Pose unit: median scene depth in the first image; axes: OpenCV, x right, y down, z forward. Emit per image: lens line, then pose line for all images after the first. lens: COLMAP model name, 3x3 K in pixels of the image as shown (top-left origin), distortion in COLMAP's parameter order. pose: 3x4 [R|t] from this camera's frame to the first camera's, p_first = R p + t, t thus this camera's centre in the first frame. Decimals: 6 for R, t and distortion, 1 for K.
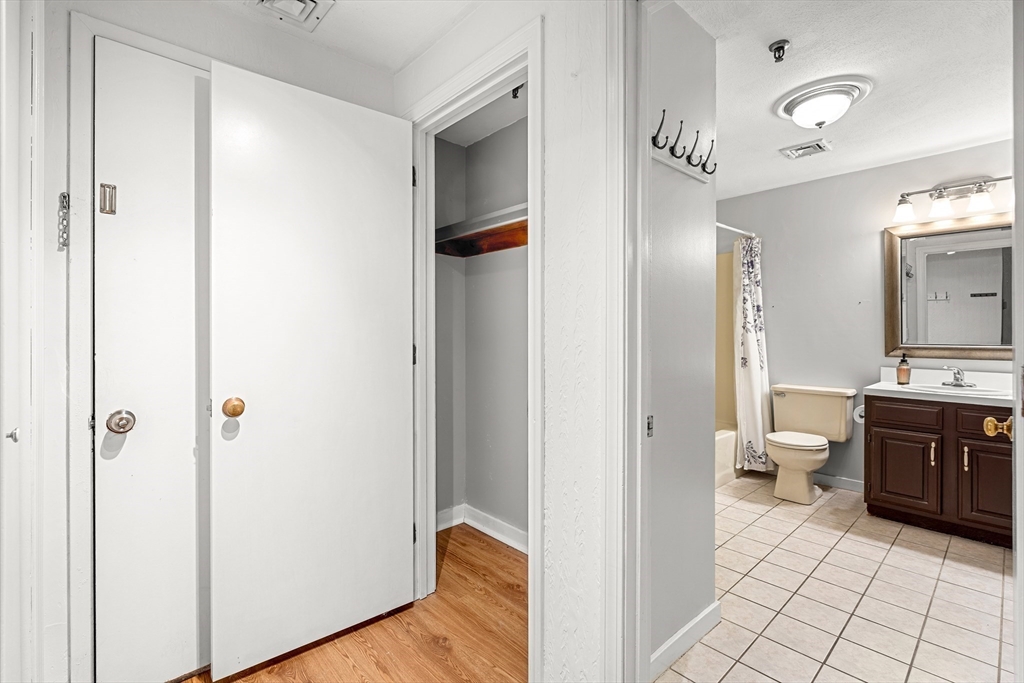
lens RADIAL K [[458.6, 0, 507.0], [0, 458.6, 326.9], [0, 0, 1]] dist [0.001068, -0.000170]
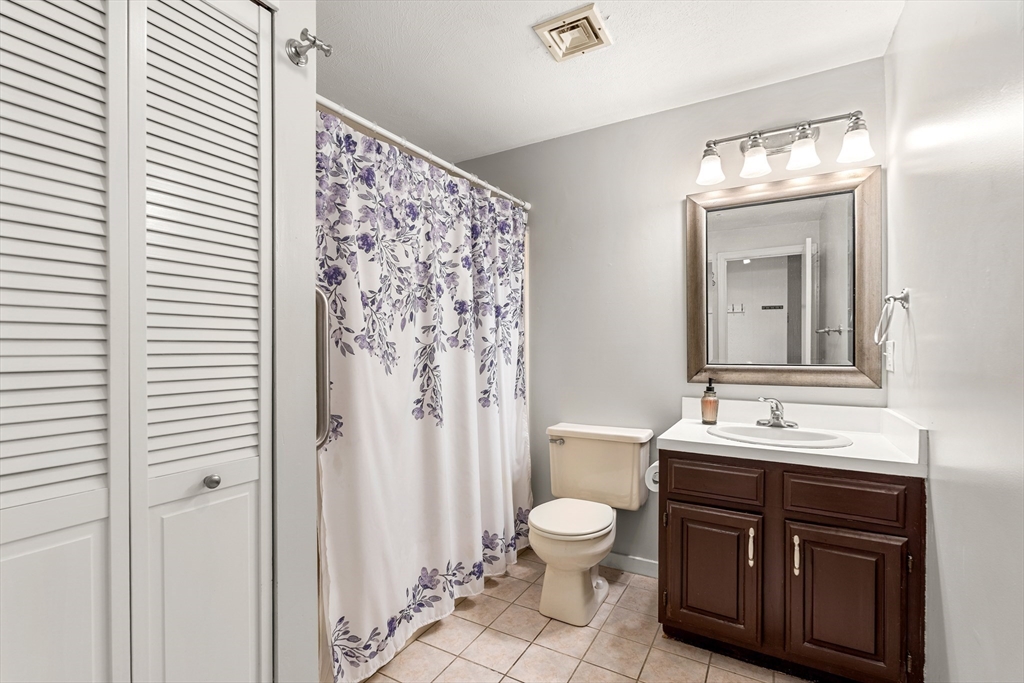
lens RADIAL K [[459.7, 0, 512.0], [0, 459.7, 341.5], [0, 0, 1]] dist [0.000249, 0.000071]
pose [[0.949781, -0.000487, 0.312915, 0.378017], [0.000248, 1.000000, 0.000806, 0.003422], [-0.312915, -0.000688, 0.949781, 0.450900]]
